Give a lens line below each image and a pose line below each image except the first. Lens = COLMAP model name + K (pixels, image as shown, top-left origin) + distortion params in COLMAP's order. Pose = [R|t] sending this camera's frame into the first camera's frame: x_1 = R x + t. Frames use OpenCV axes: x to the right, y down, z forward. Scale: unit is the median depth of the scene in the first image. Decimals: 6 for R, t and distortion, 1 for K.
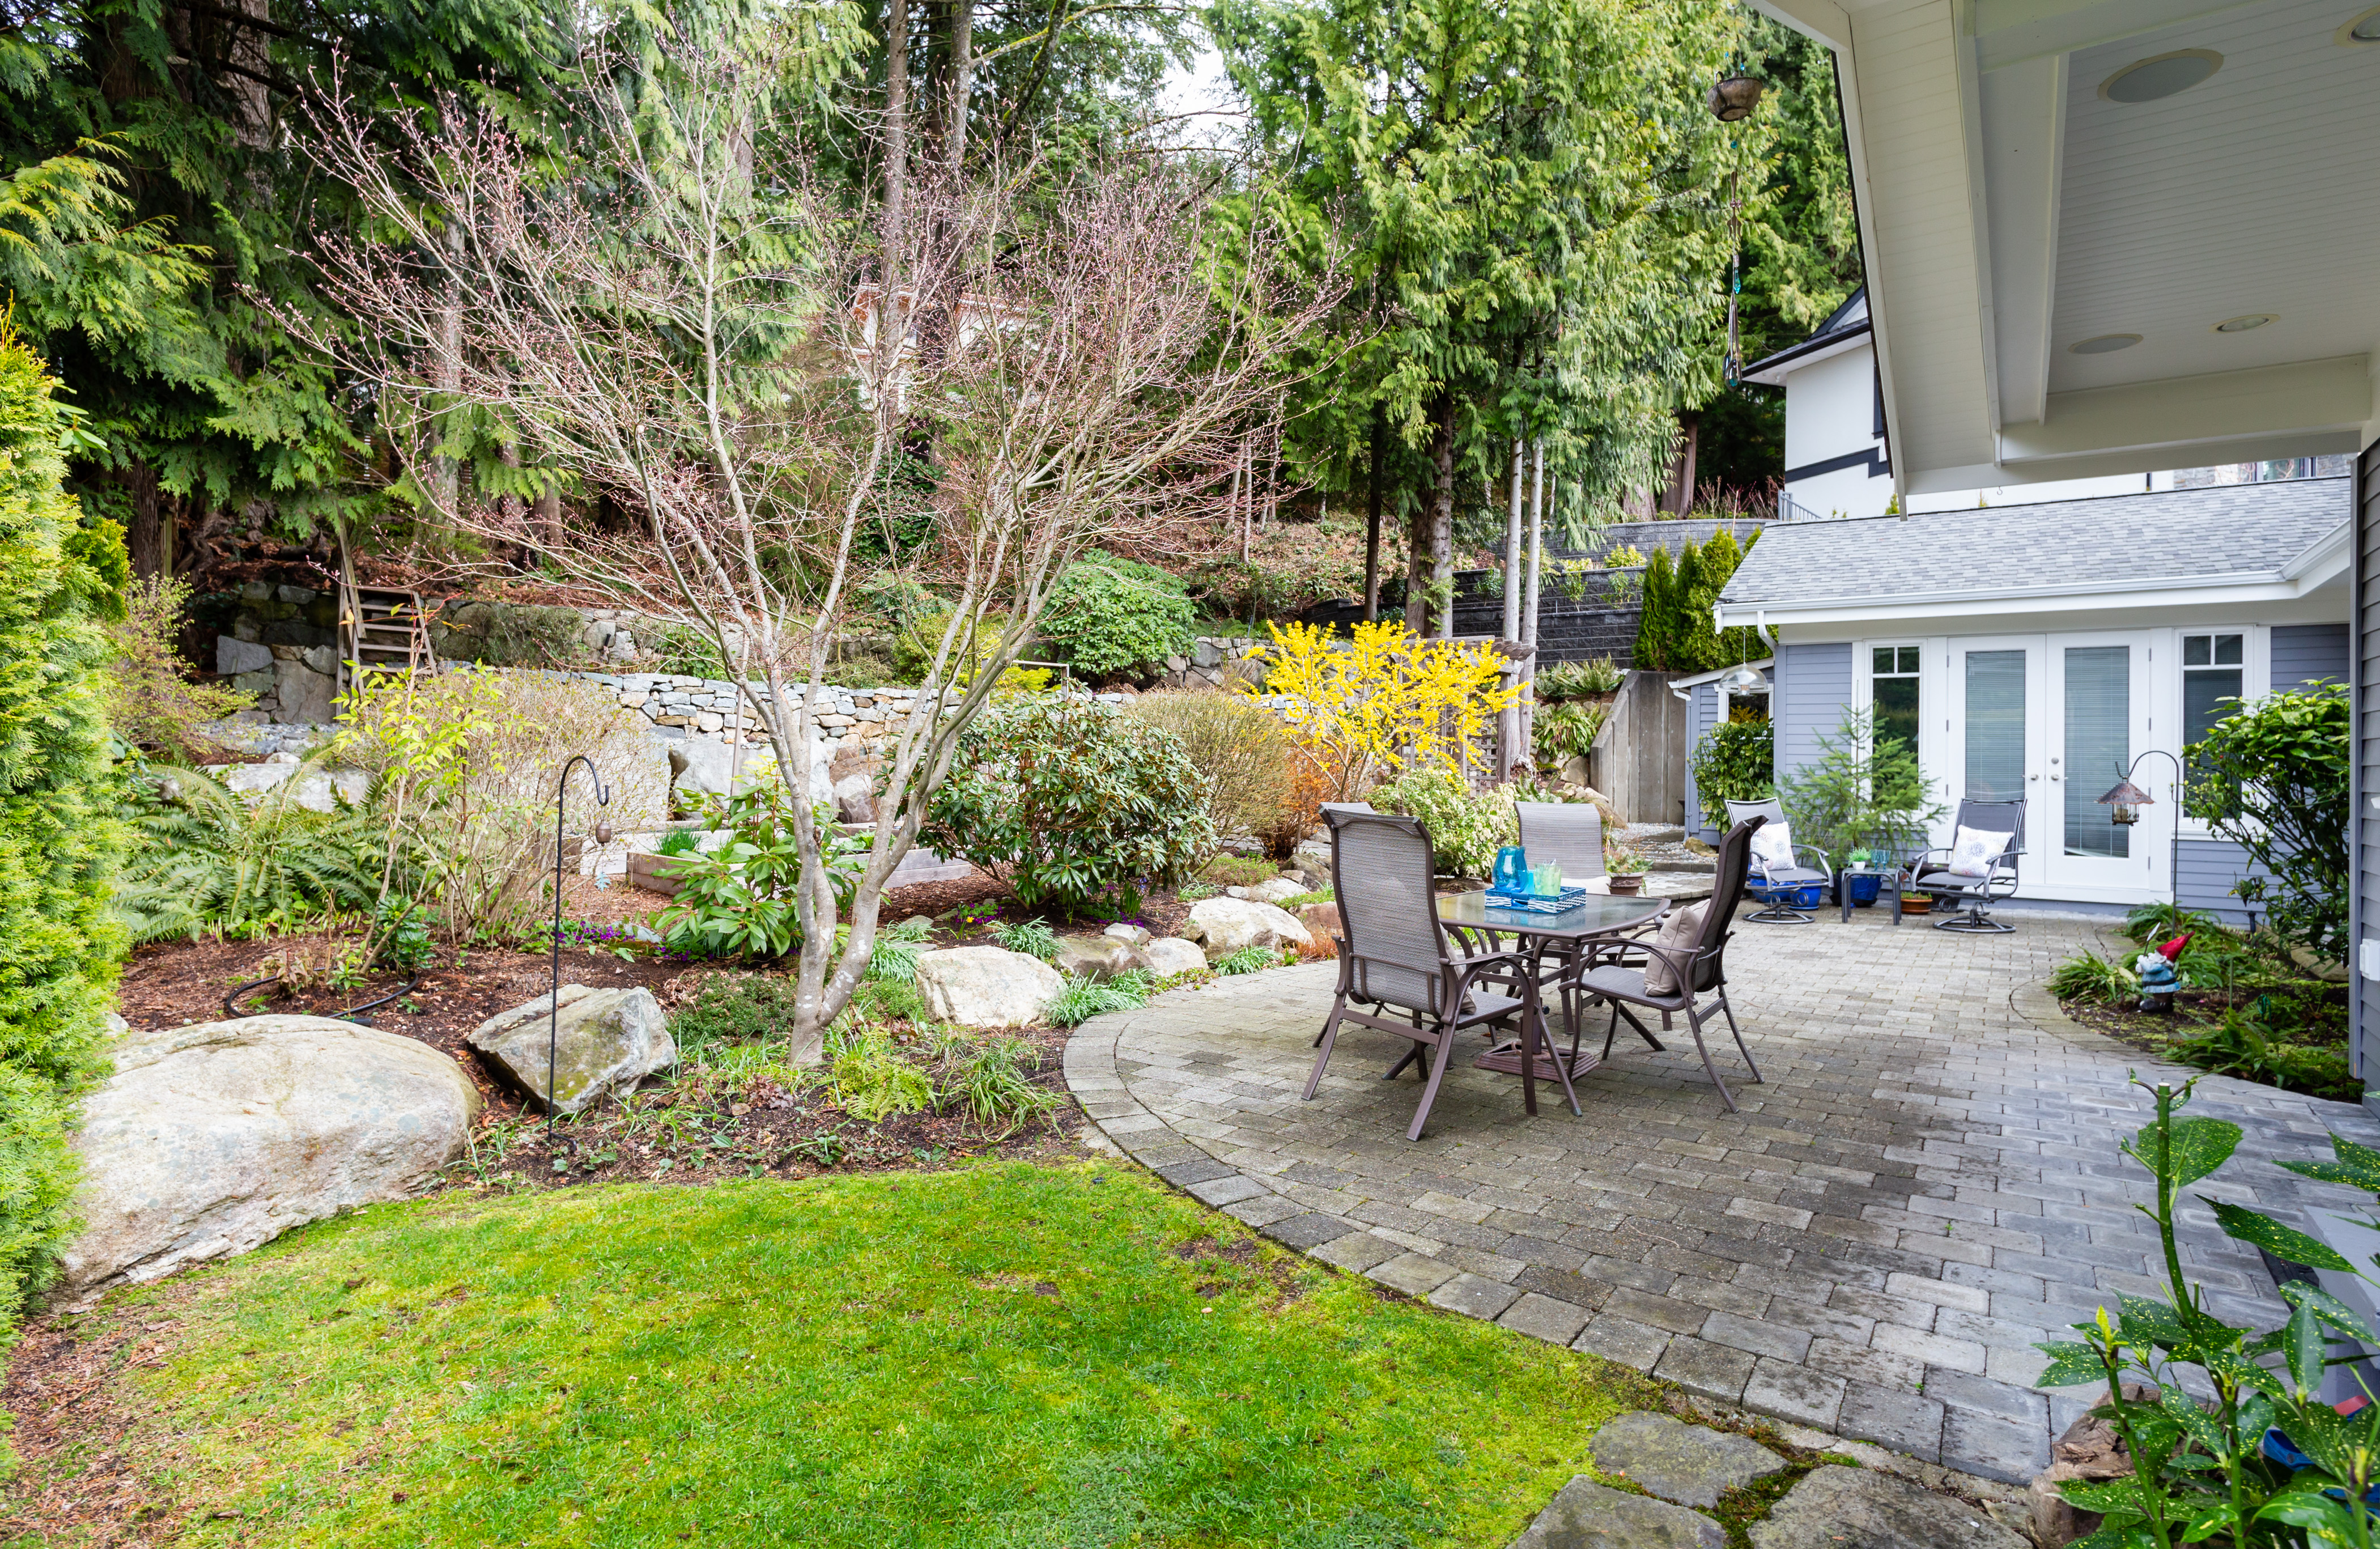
lens RADIAL K [[1236.6, 0, 1192.0], [0, 1236.6, 744.5], [0, 0, 1]] dist [0.001312, -0.001255]
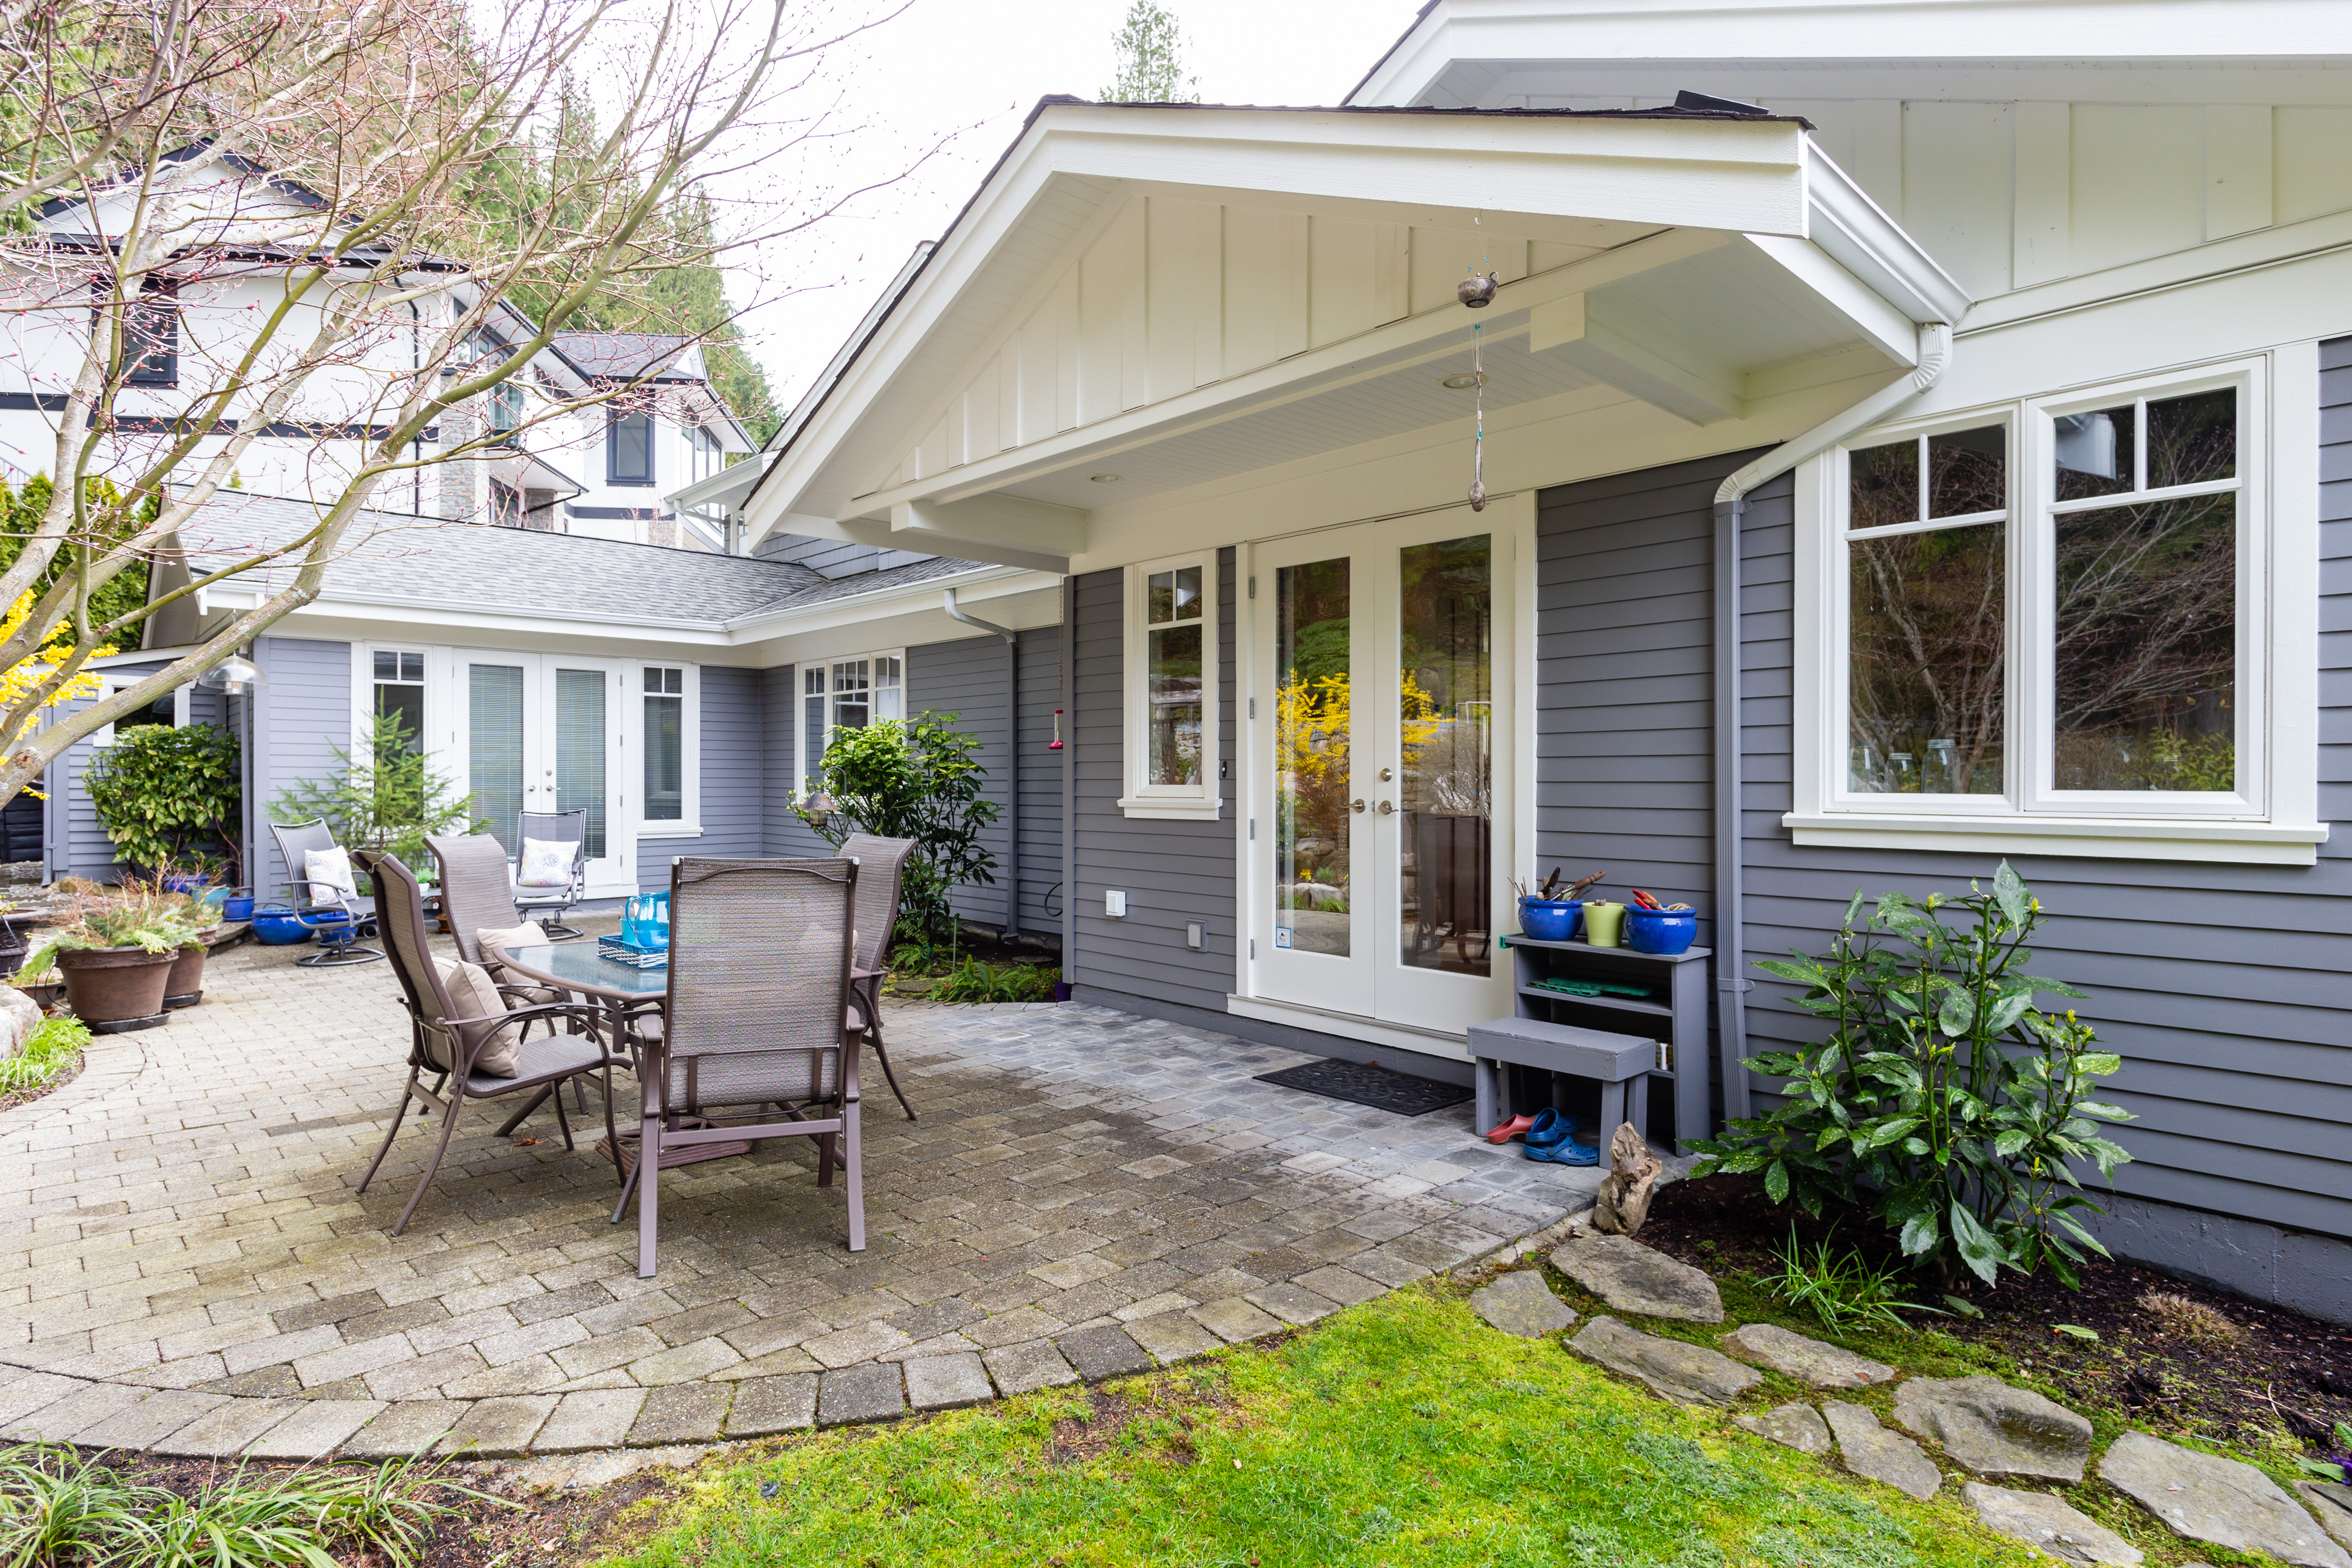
lens RADIAL K [[1210.7, 0, 1176.0], [0, 1210.7, 784.0], [0, 0, 1]] dist [-0.003623, -0.000630]
pose [[0.217962, -0.015977, 0.975827, -0.205607], [-0.012680, 0.999735, 0.019201, -0.003609], [-0.975875, -0.016559, 0.217701, 0.228875]]
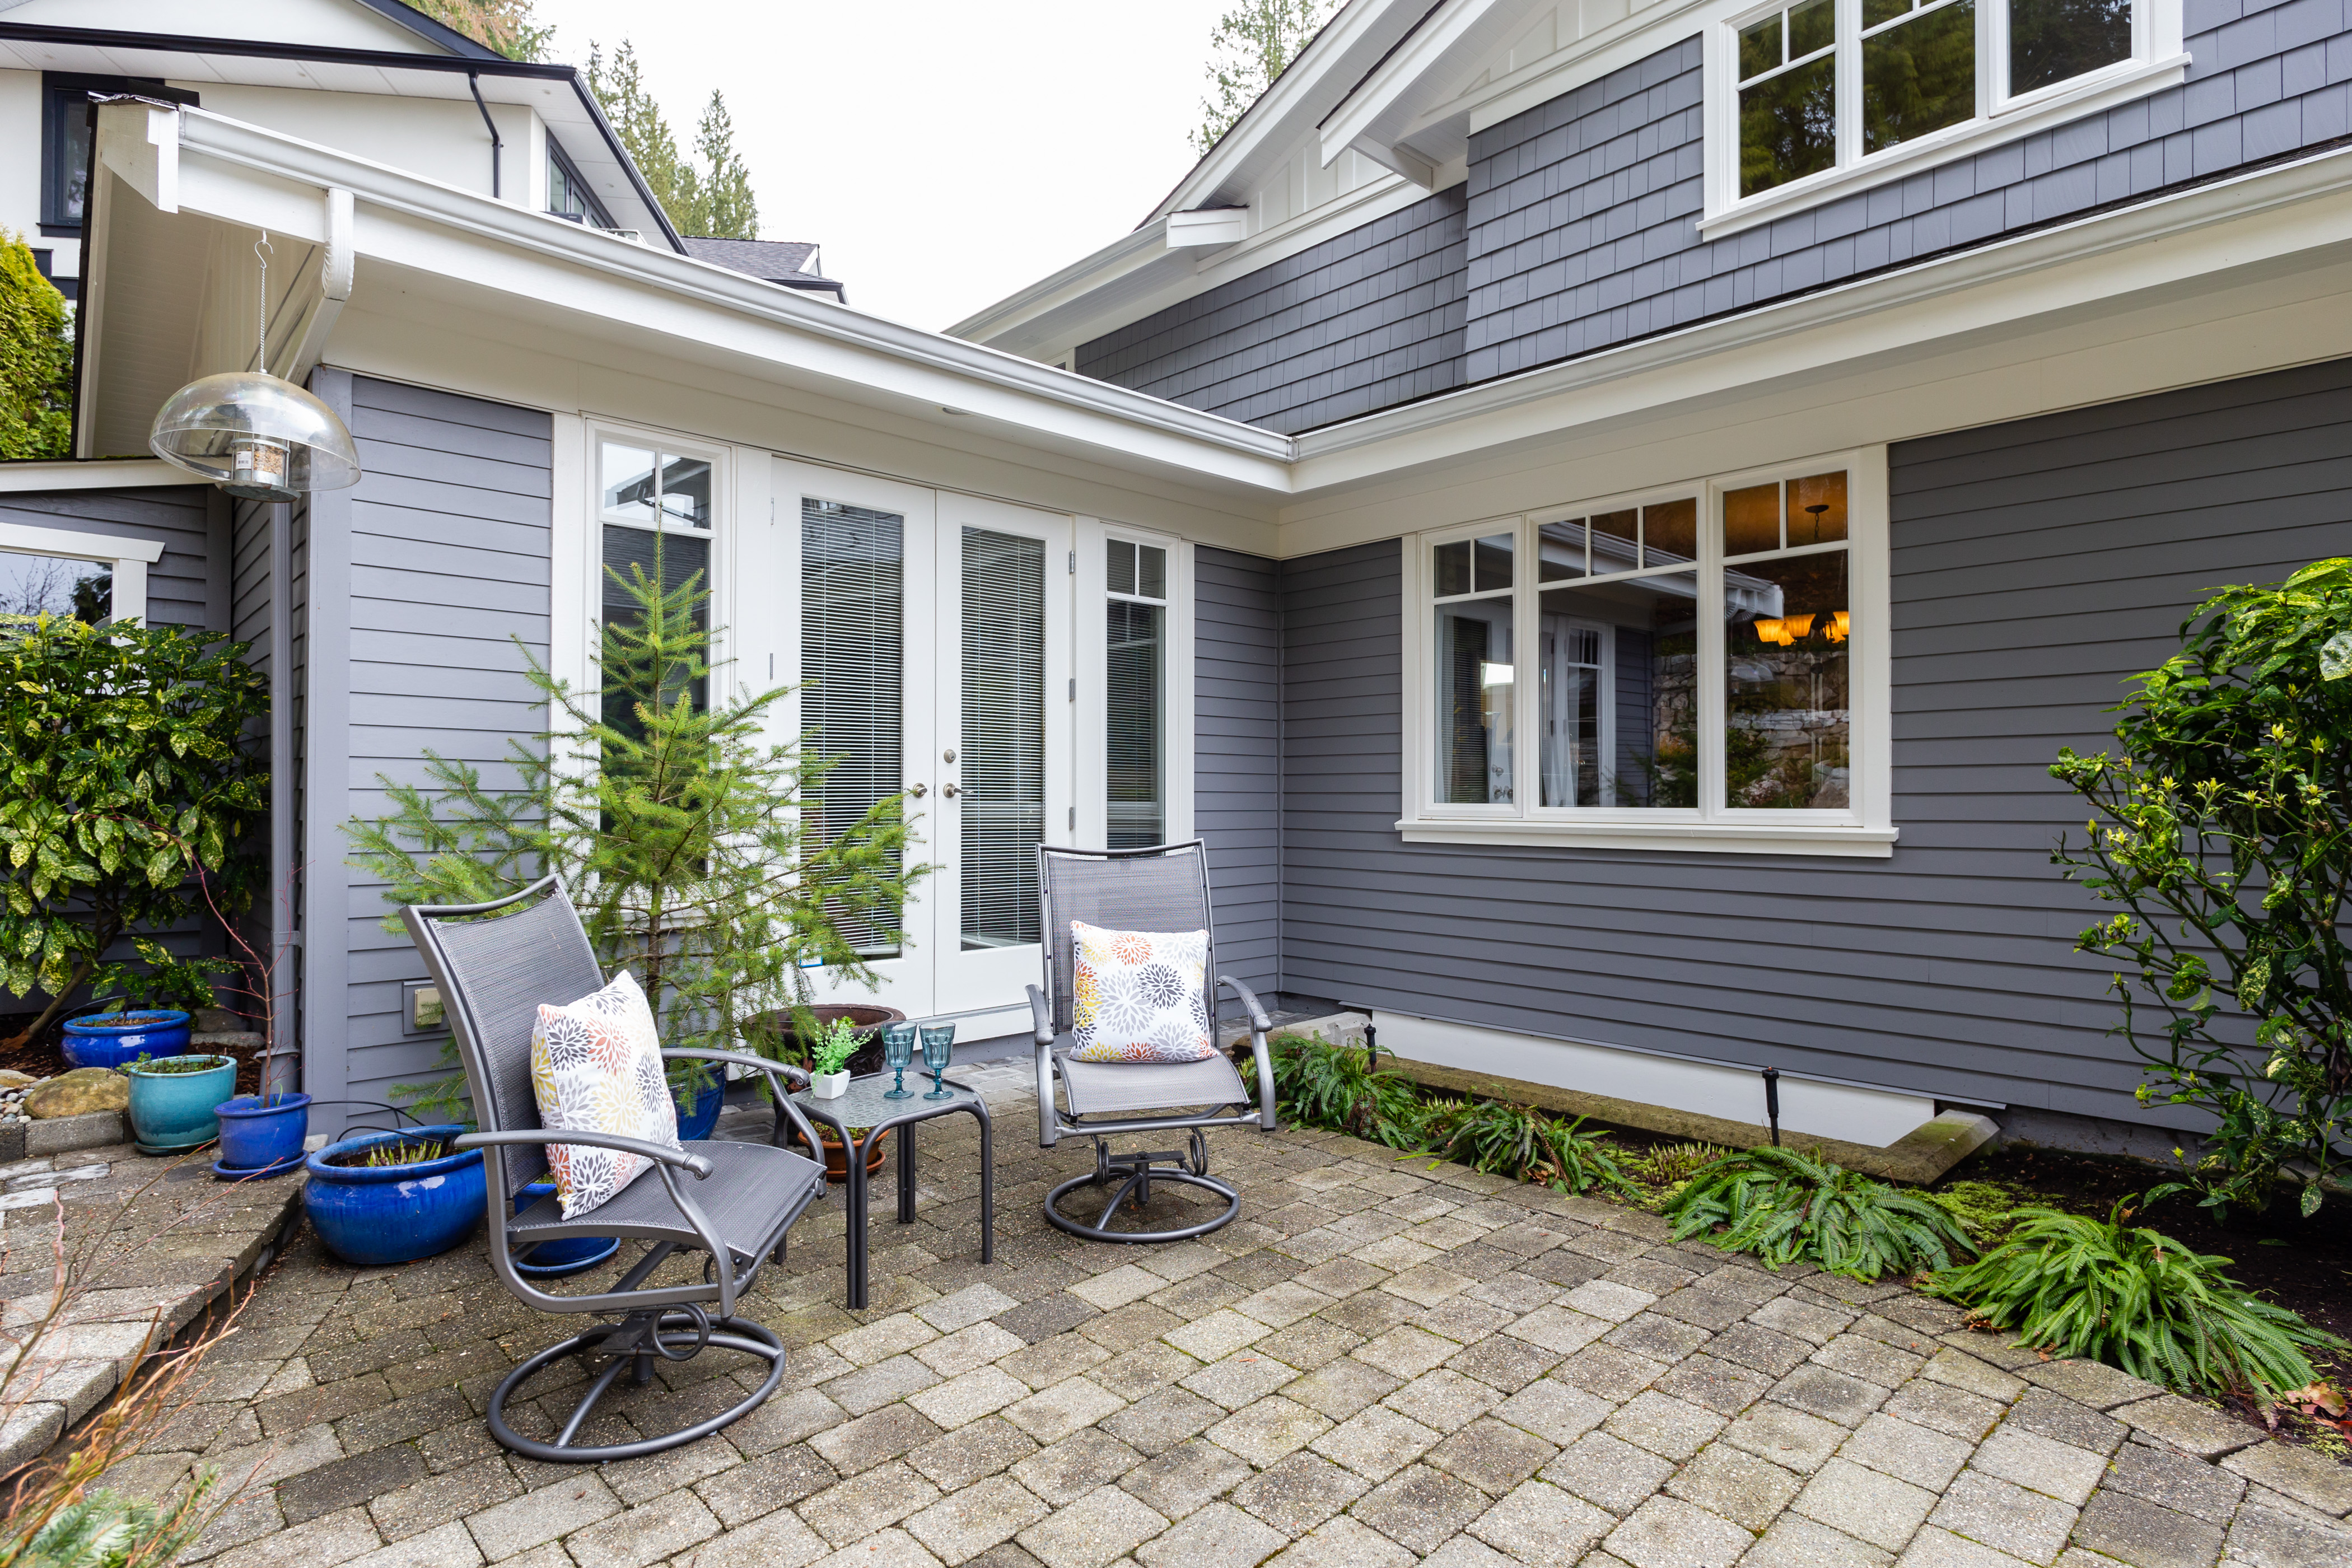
lens RADIAL K [[1223.6, 0, 1176.0], [0, 1223.6, 784.0], [0, 0, 1]] dist [0.000928, -0.000141]
pose [[0.225331, 0.001372, 0.974281, 0.244273], [-0.012160, 0.999925, 0.001404, 0.022056], [-0.974206, -0.012163, 0.225331, 0.780250]]
